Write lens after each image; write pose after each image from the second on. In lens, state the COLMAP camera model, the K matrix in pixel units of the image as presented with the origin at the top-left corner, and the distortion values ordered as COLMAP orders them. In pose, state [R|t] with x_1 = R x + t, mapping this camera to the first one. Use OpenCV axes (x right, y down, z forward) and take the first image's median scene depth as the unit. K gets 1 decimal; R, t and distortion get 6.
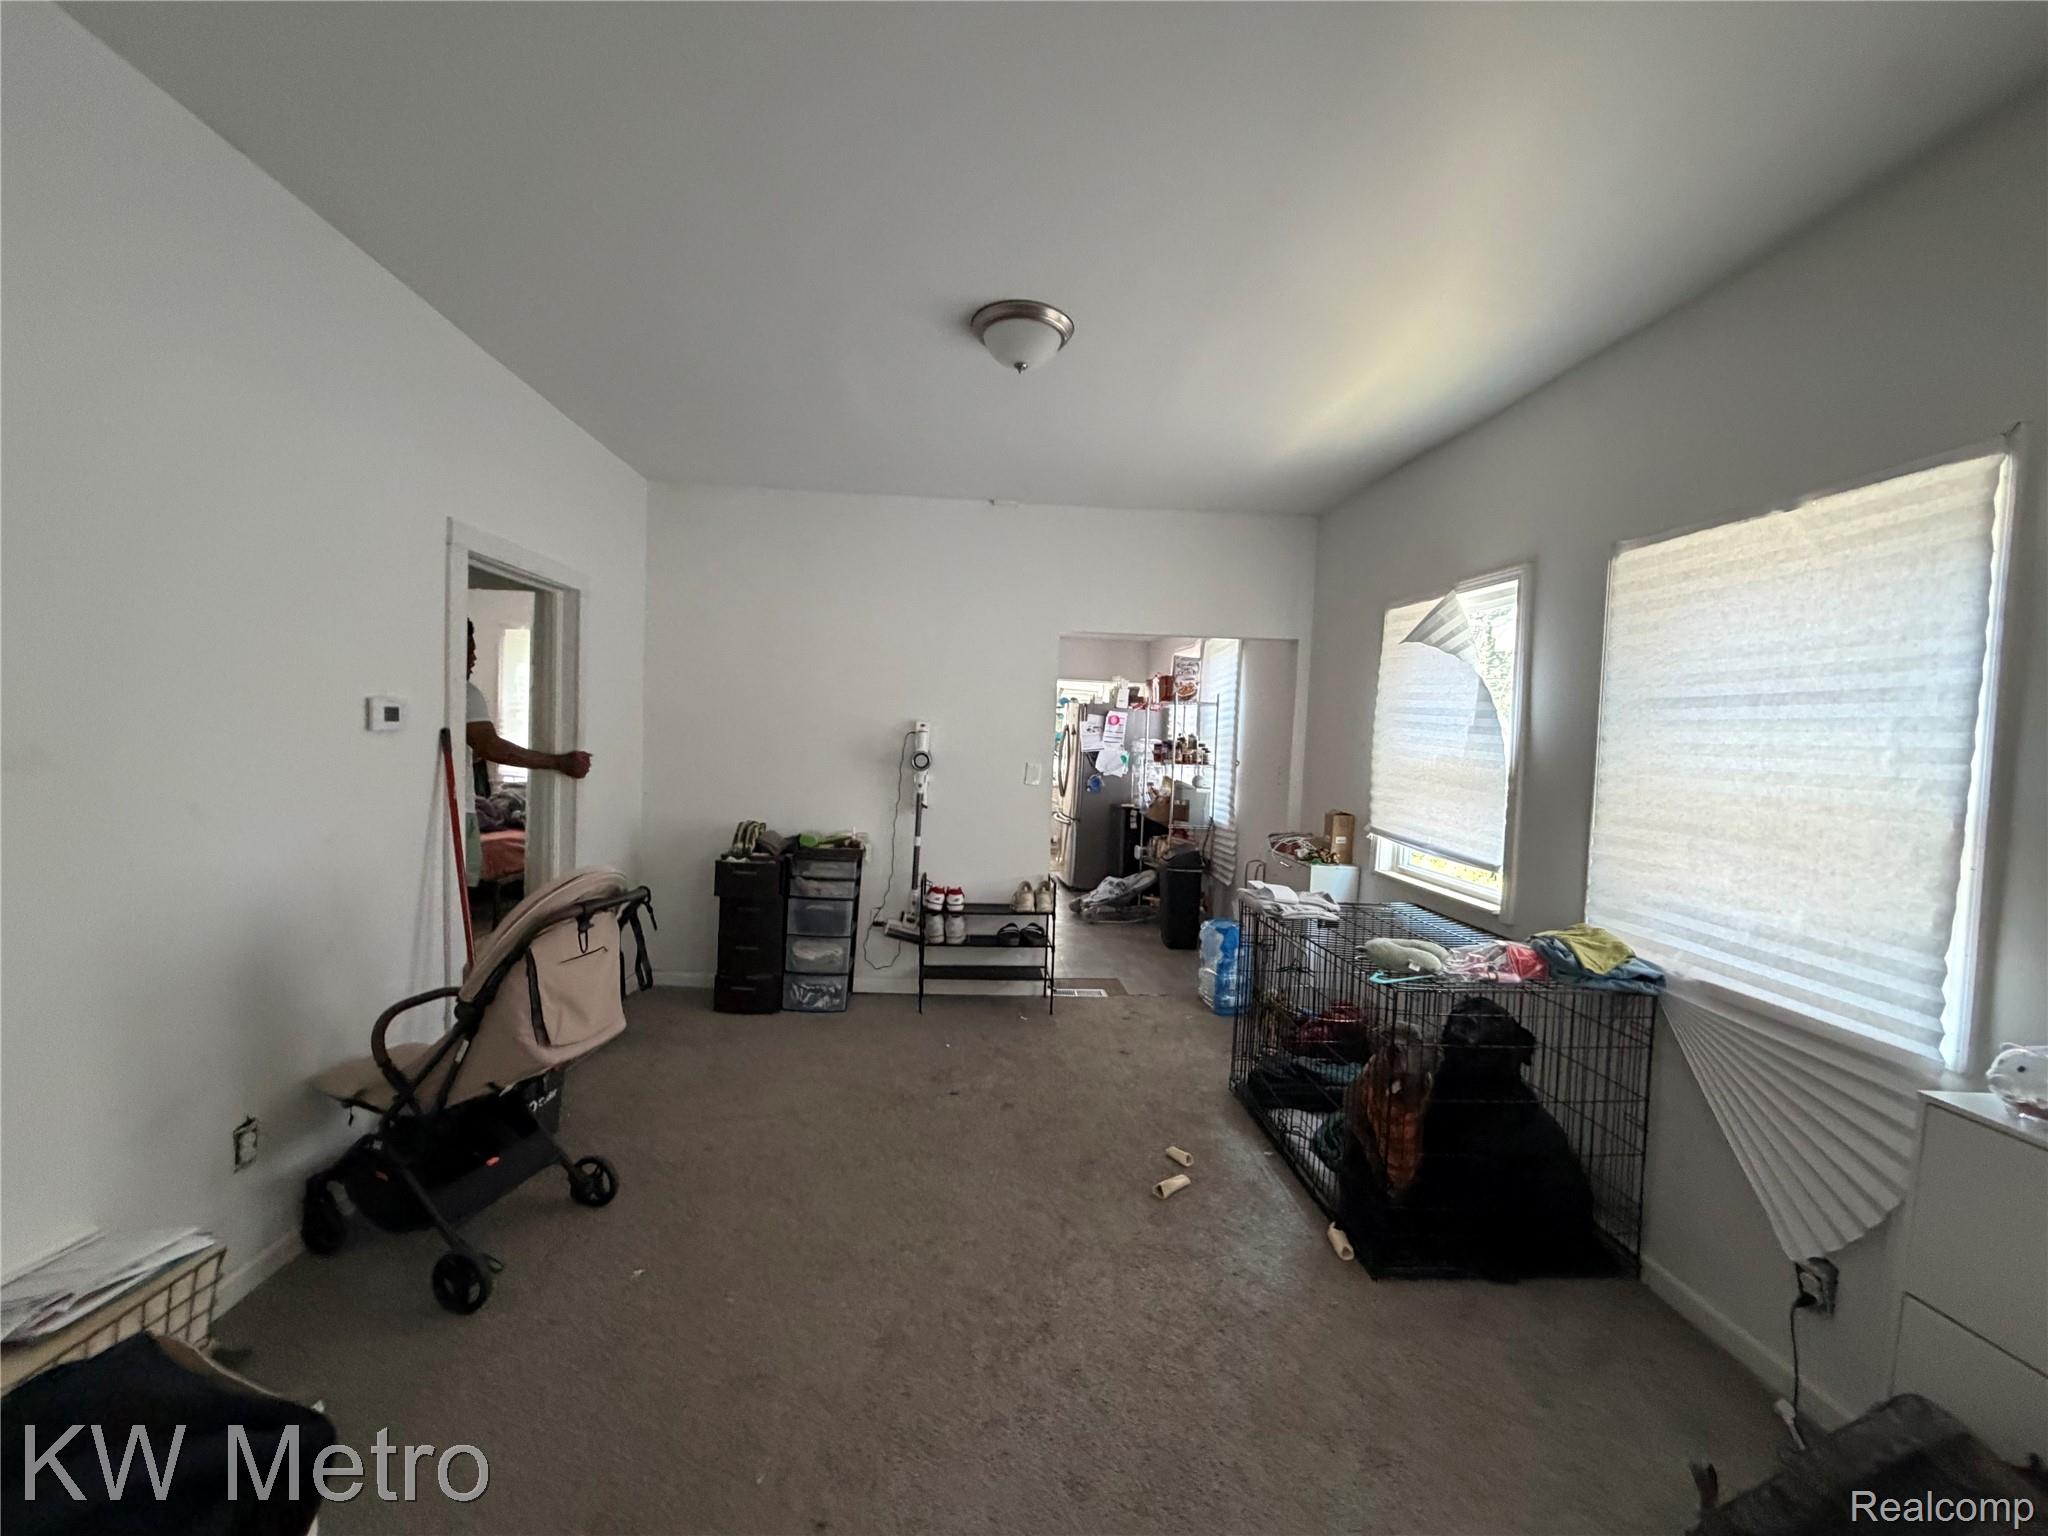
lens RADIAL K [[815.5, 0, 1022.4], [0, 815.5, 767.8], [0, 0, 1]] dist [-0.001080, 0.000302]
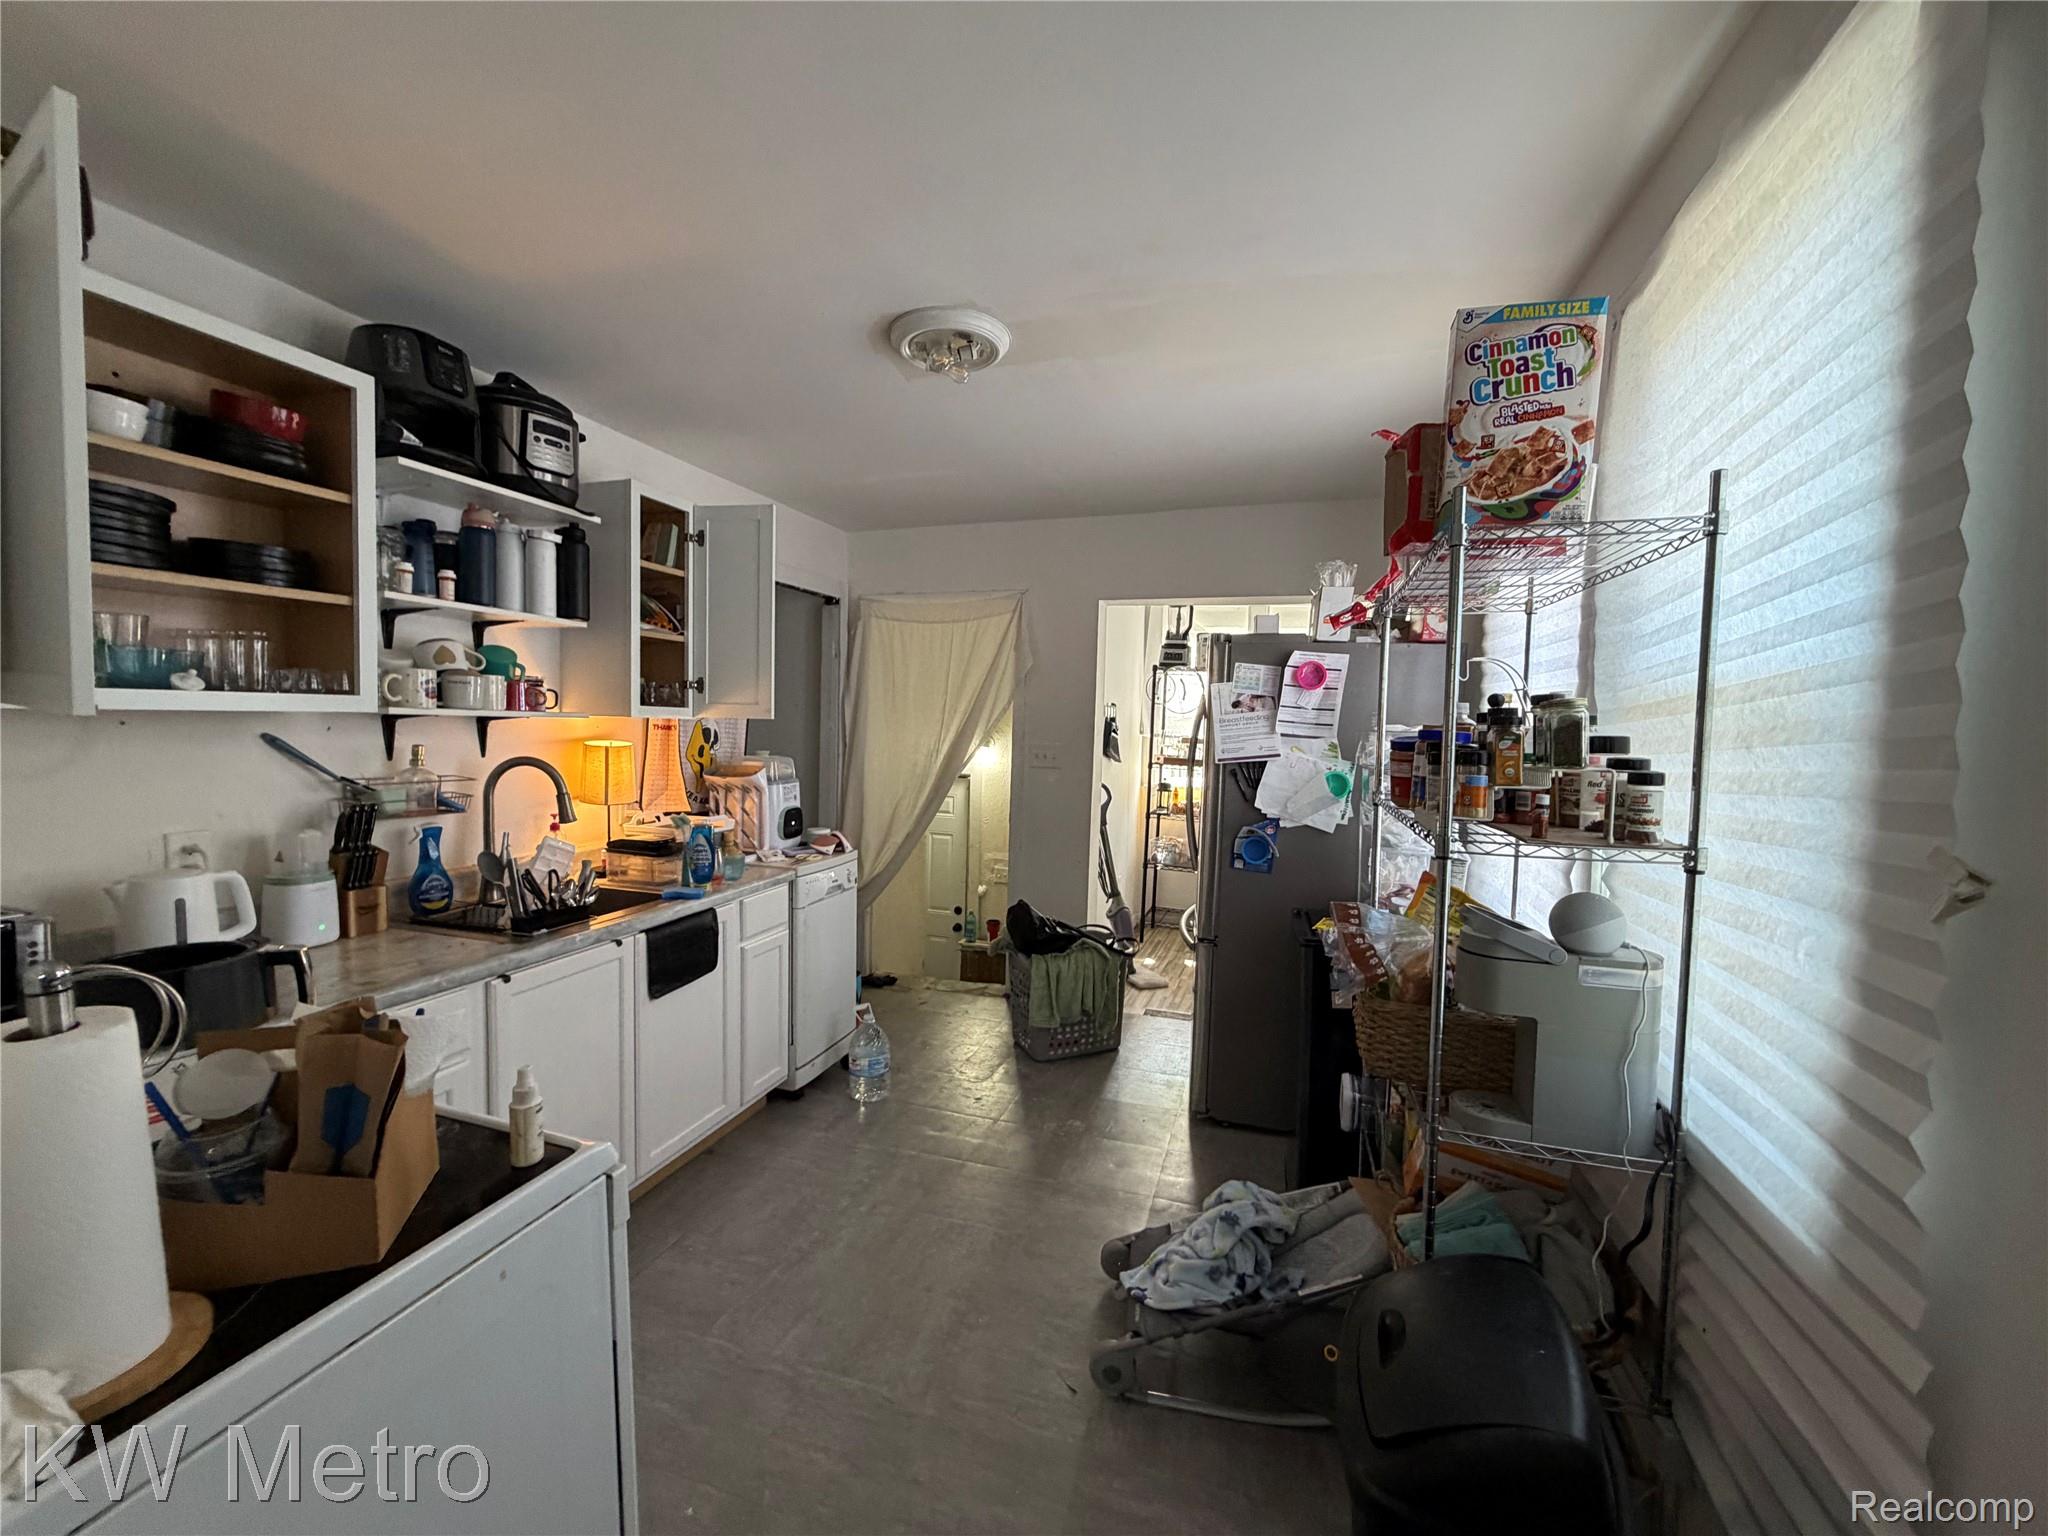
lens RADIAL K [[815.5, 0, 1024.8], [0, 815.5, 762.3], [0, 0, 1]] dist [-0.001080, 0.000302]
pose [[0.927869, 0.000141, -0.372906, 0.143983], [-0.002009, 0.999987, -0.004620, -0.019677], [0.372900, 0.005036, 0.927858, 0.678796]]
